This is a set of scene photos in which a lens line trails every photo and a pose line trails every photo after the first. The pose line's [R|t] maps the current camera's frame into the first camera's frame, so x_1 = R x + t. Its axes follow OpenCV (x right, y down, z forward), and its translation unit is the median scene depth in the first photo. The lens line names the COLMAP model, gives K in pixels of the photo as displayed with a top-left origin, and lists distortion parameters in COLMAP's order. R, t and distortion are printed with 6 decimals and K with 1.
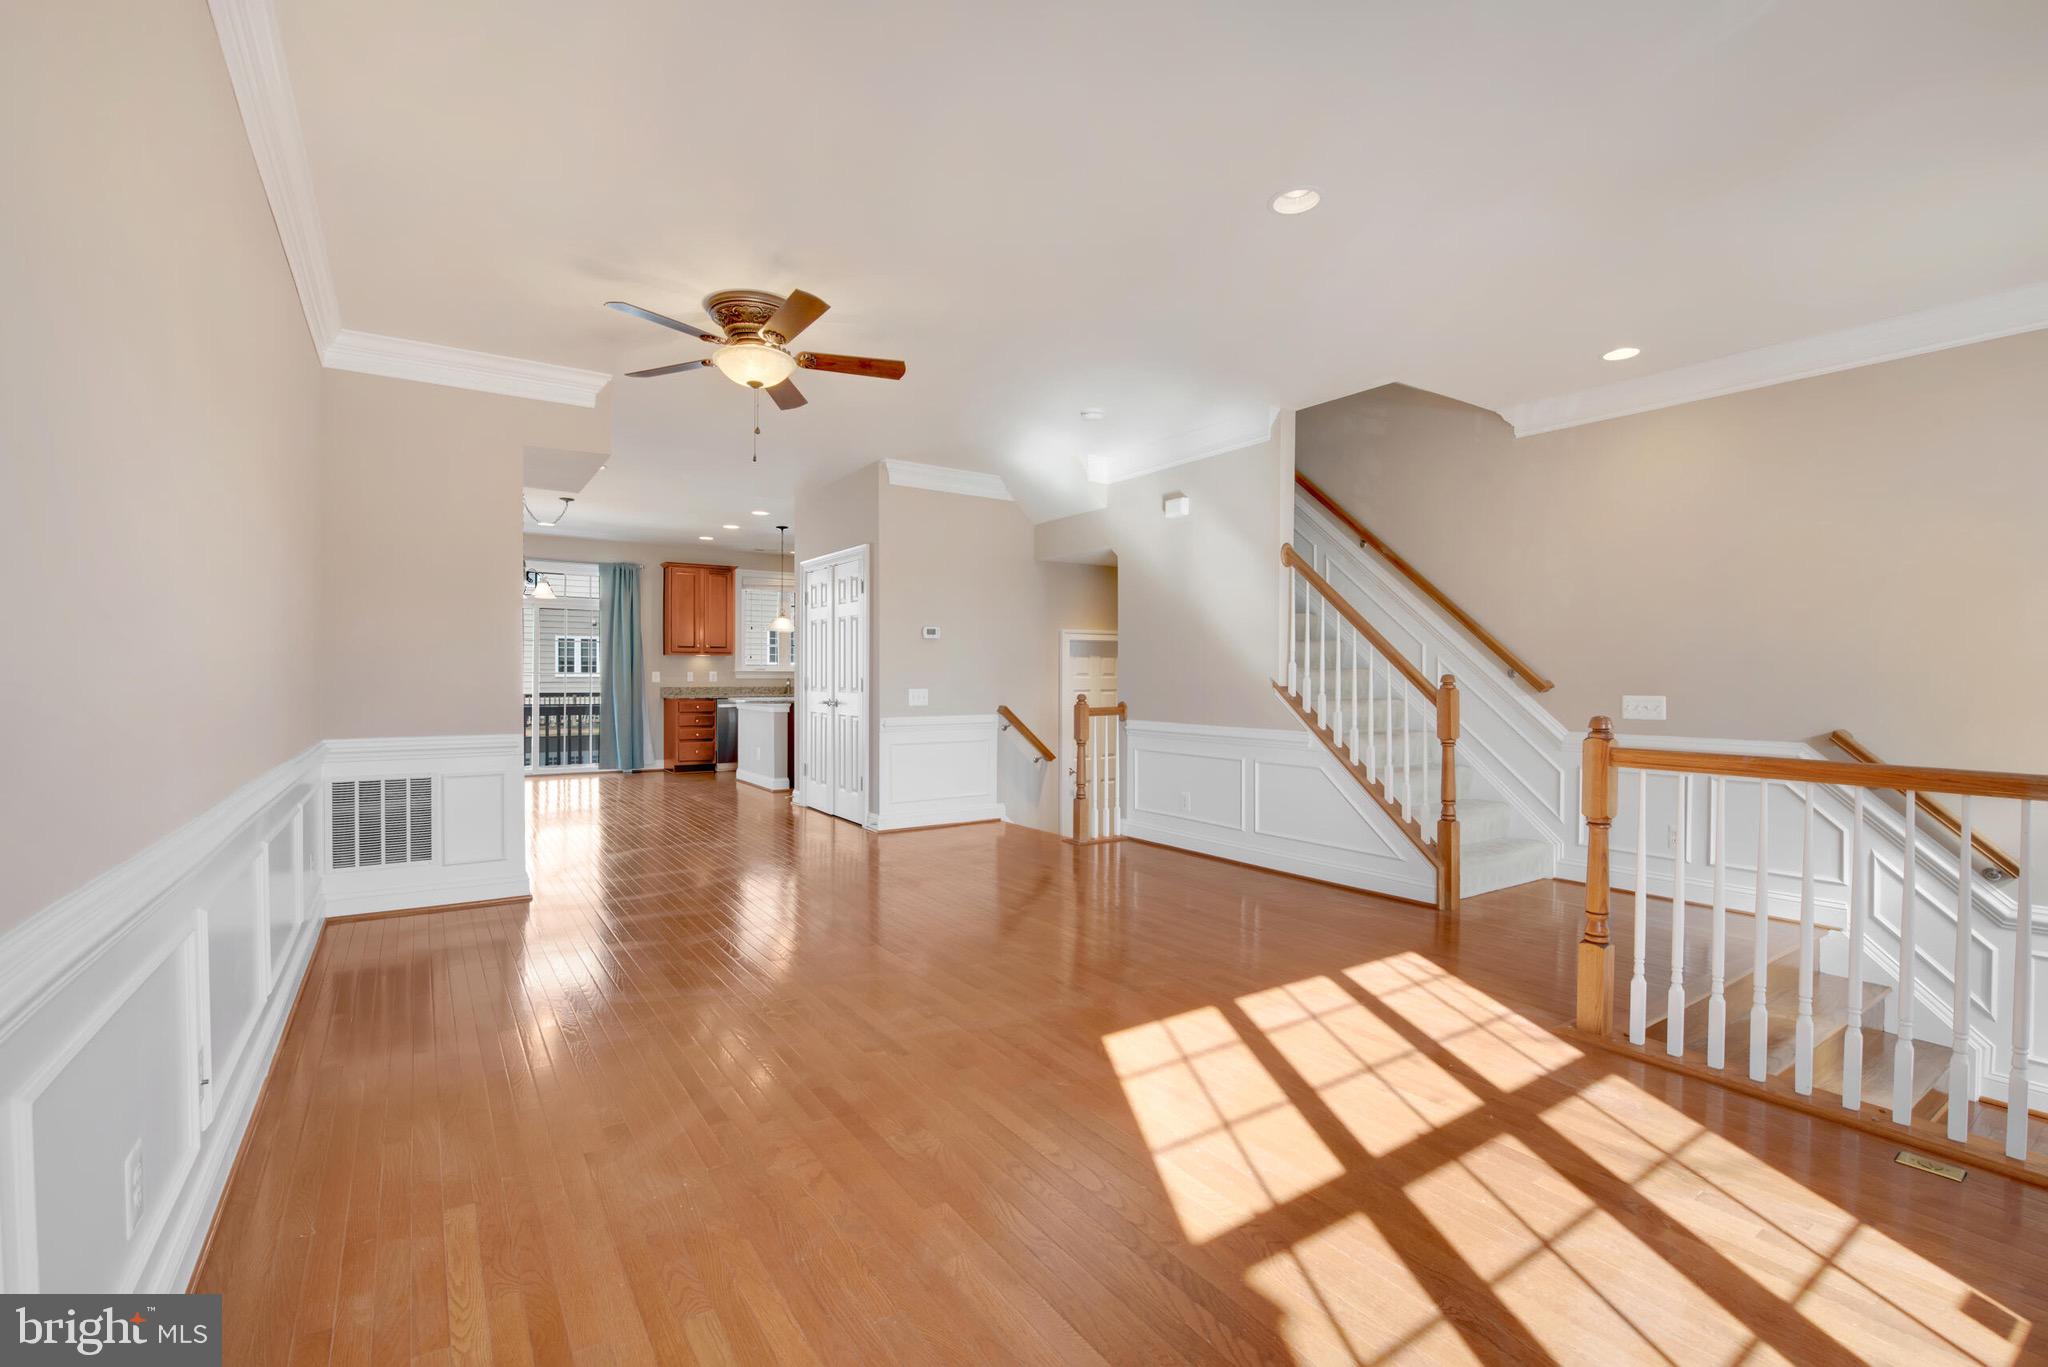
lens RADIAL K [[905.6, 0, 1024.0], [0, 905.6, 683.5], [0, 0, 1]] dist [-0.017036, -0.000320]
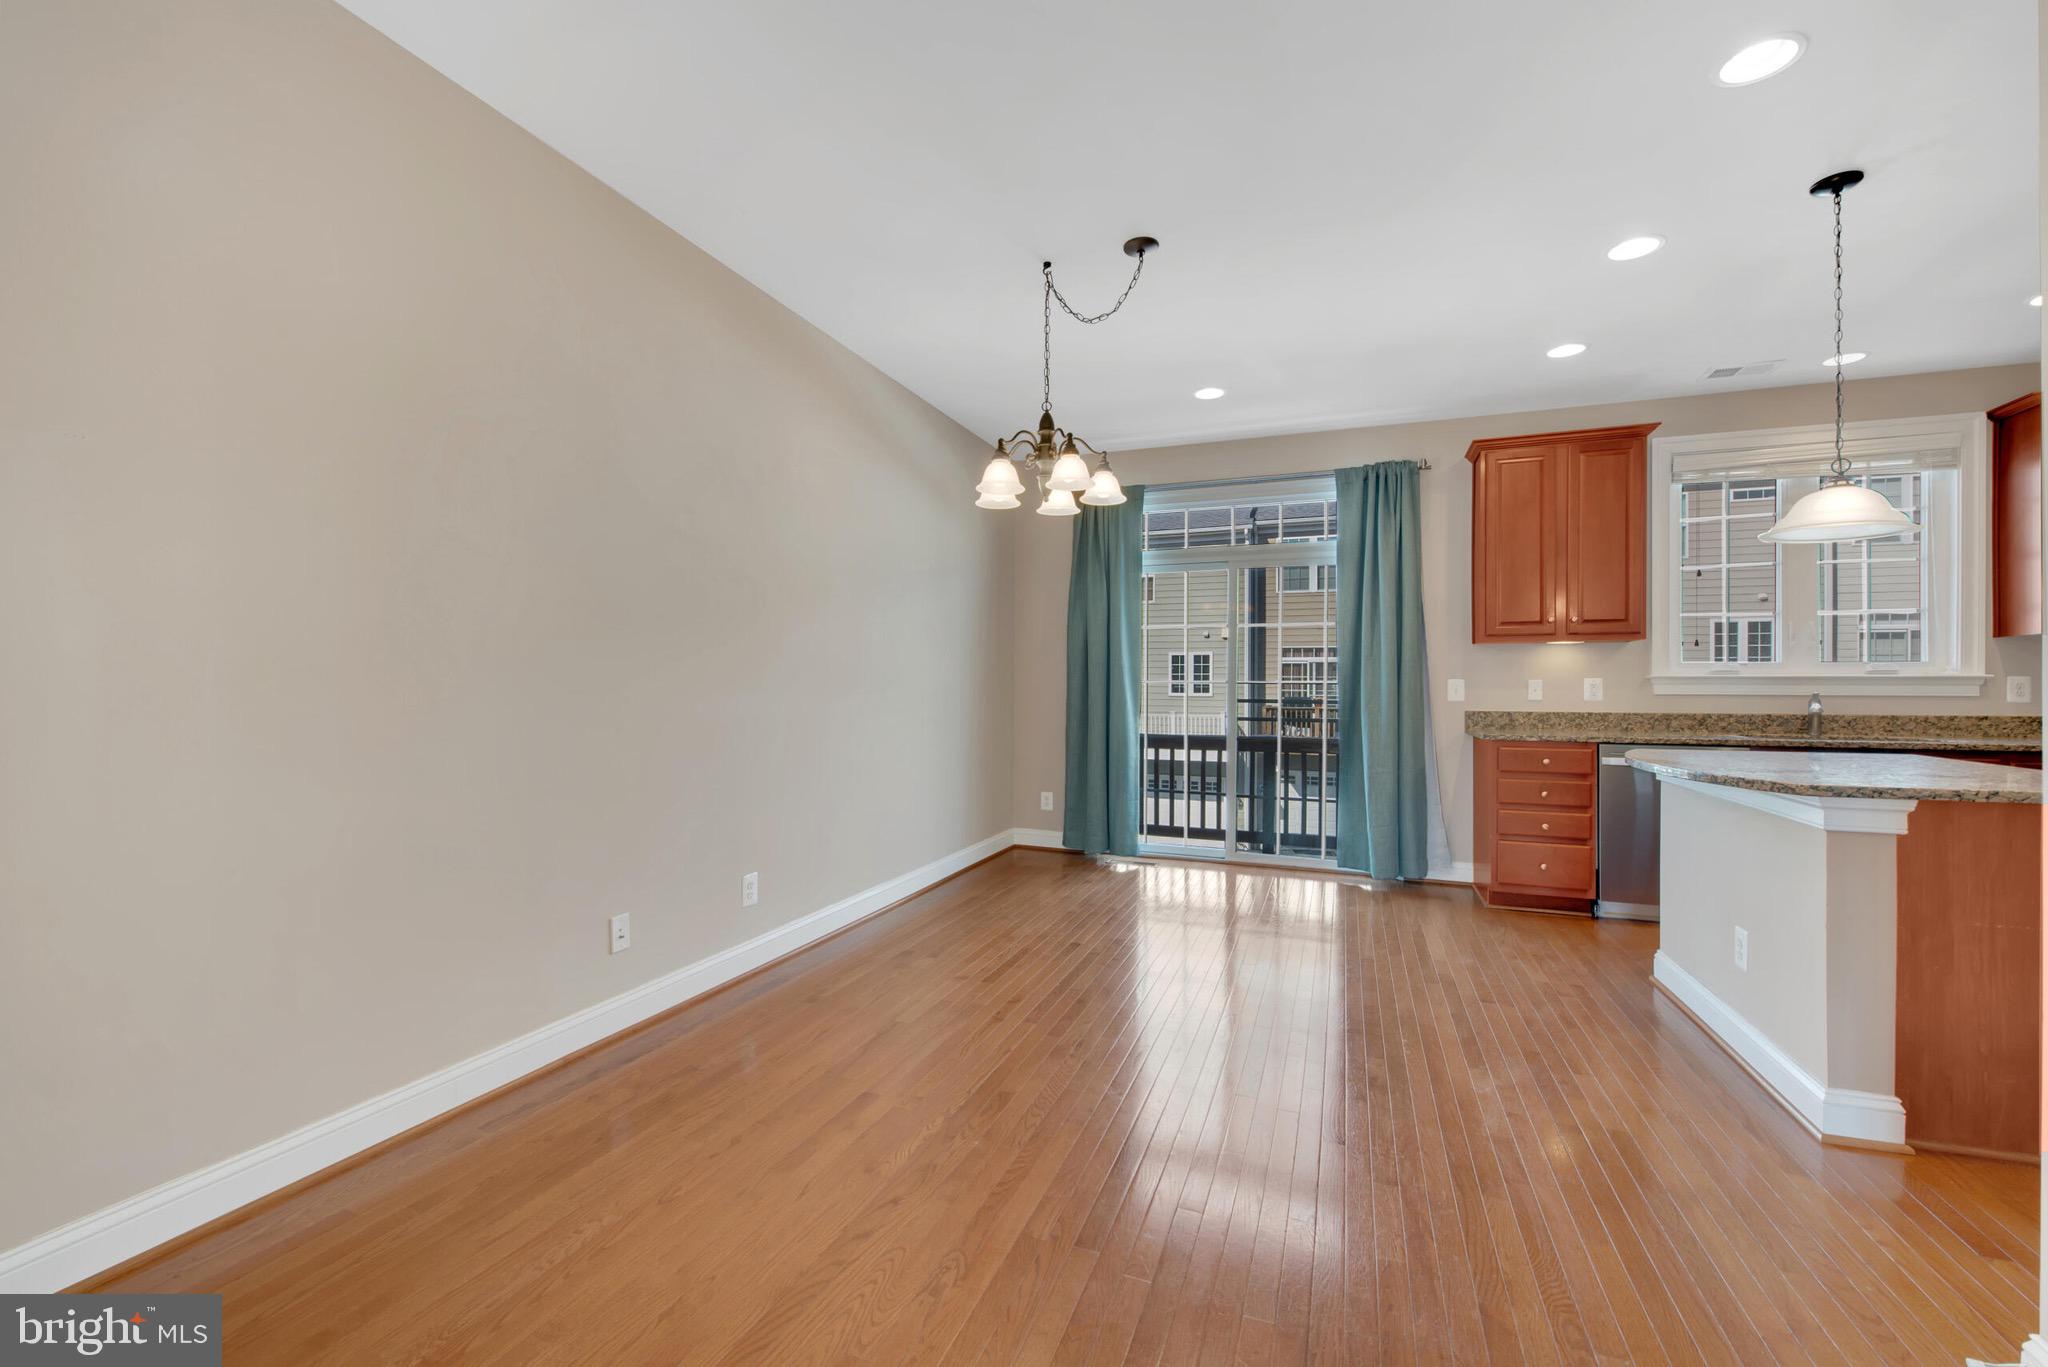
lens RADIAL K [[818.9, 0, 1024.0], [0, 818.9, 683.5], [0, 0, 1]] dist [-0.012846, 0.000025]
pose [[0.566834, -0.002632, -0.823828, -0.179293], [-0.008304, 0.999926, -0.008908, -0.004883], [0.823790, 0.011890, 0.566770, 0.563470]]
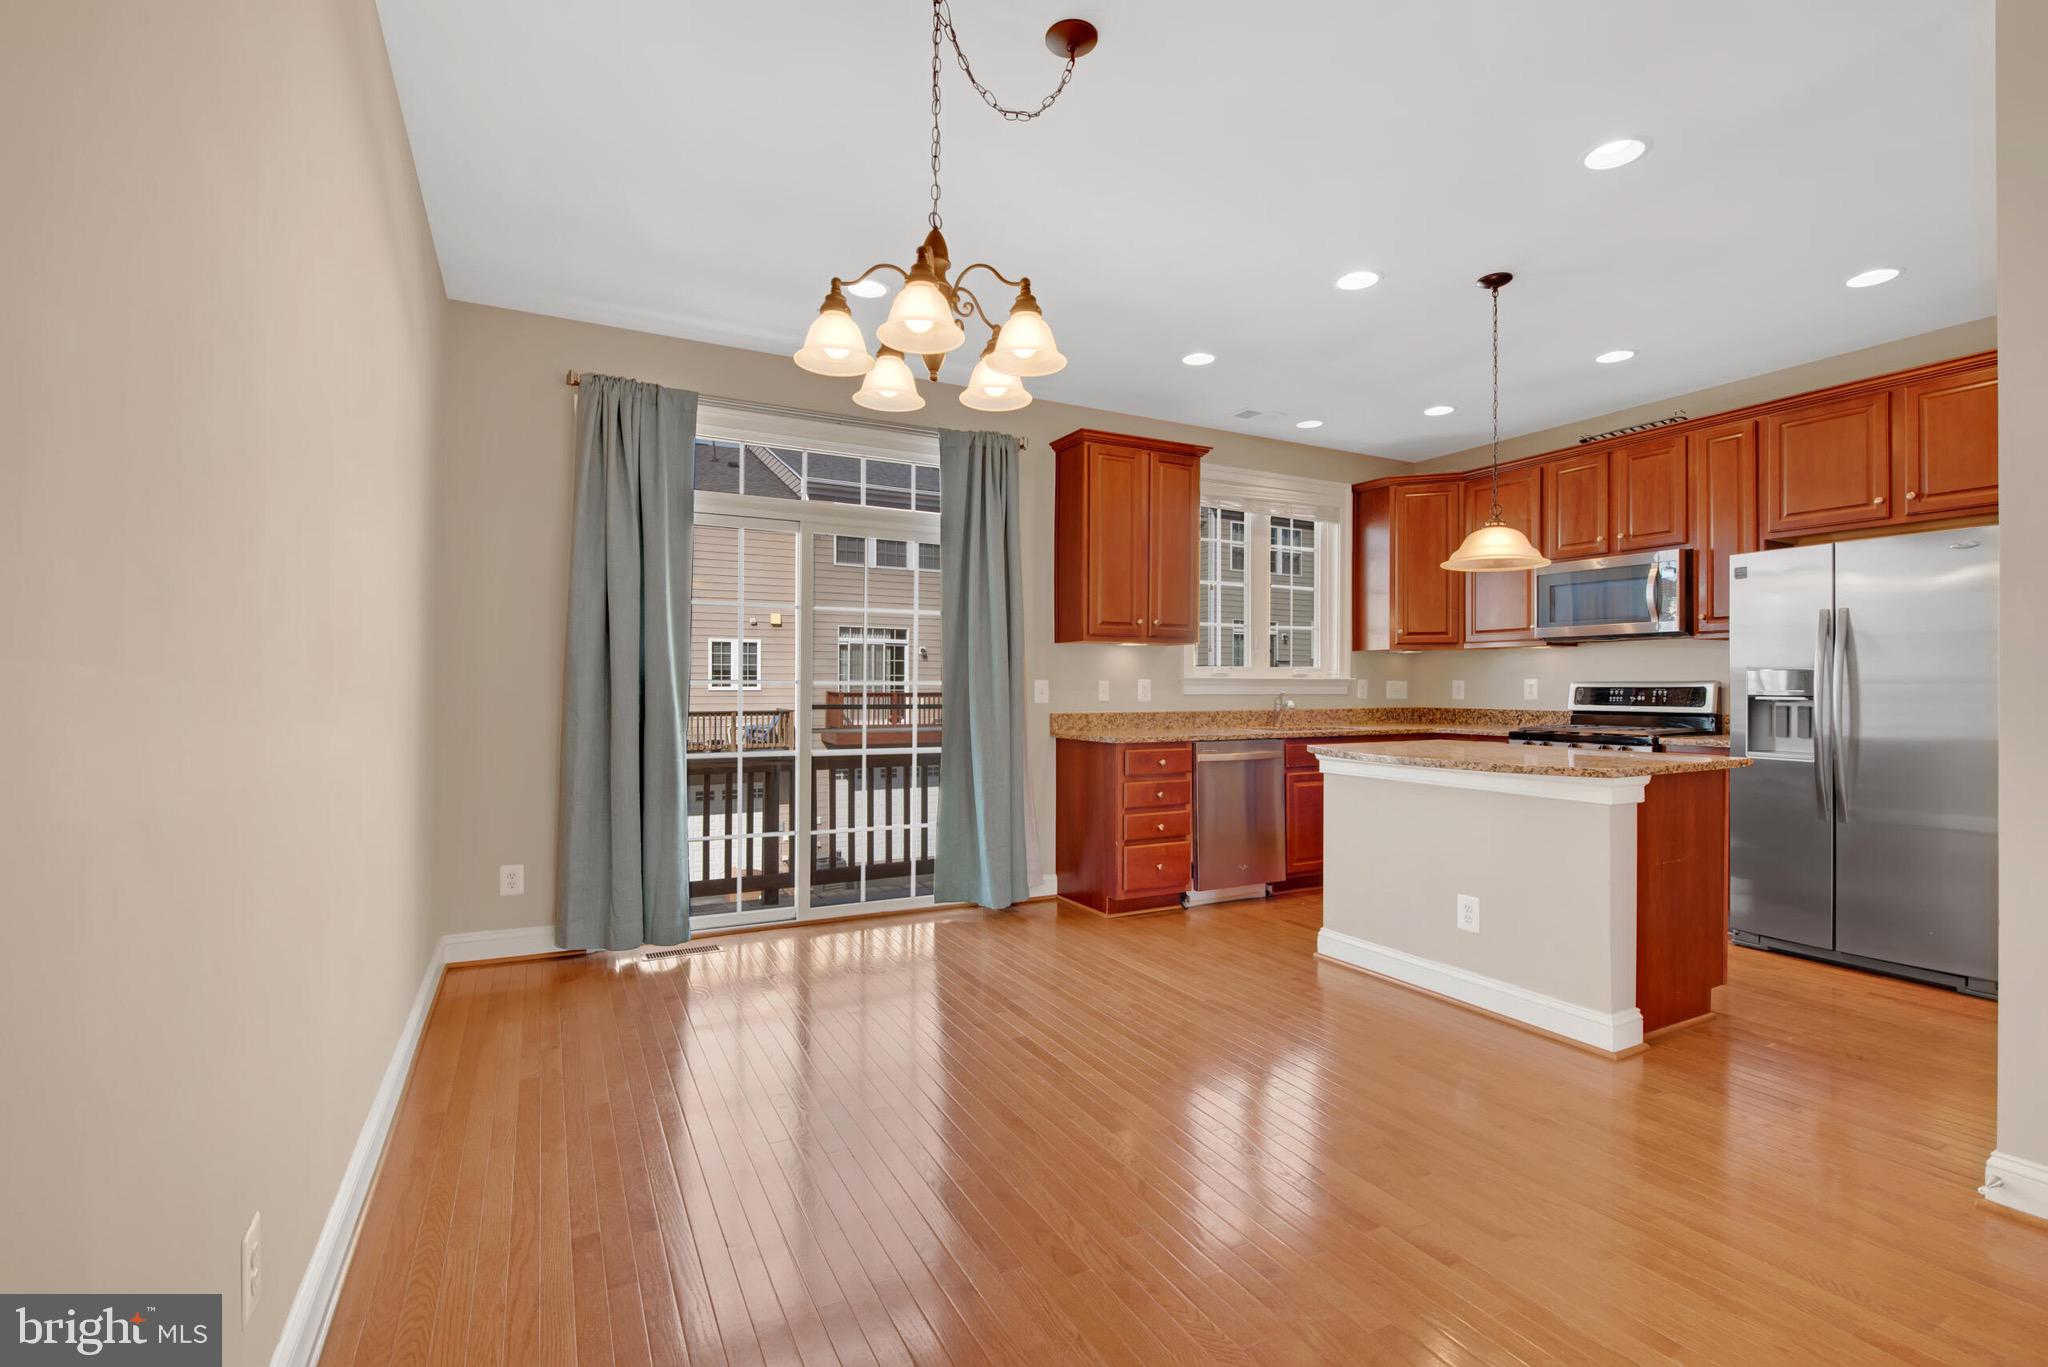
lens RADIAL K [[916.9, 0, 1024.0], [0, 916.9, 683.5], [0, 0, 1]] dist [0.003404, -0.000249]
pose [[0.993260, -0.002423, -0.115883, -0.364144], [0.000984, 0.999922, -0.012472, -0.005509], [0.115905, 0.012273, 0.993185, 0.544204]]
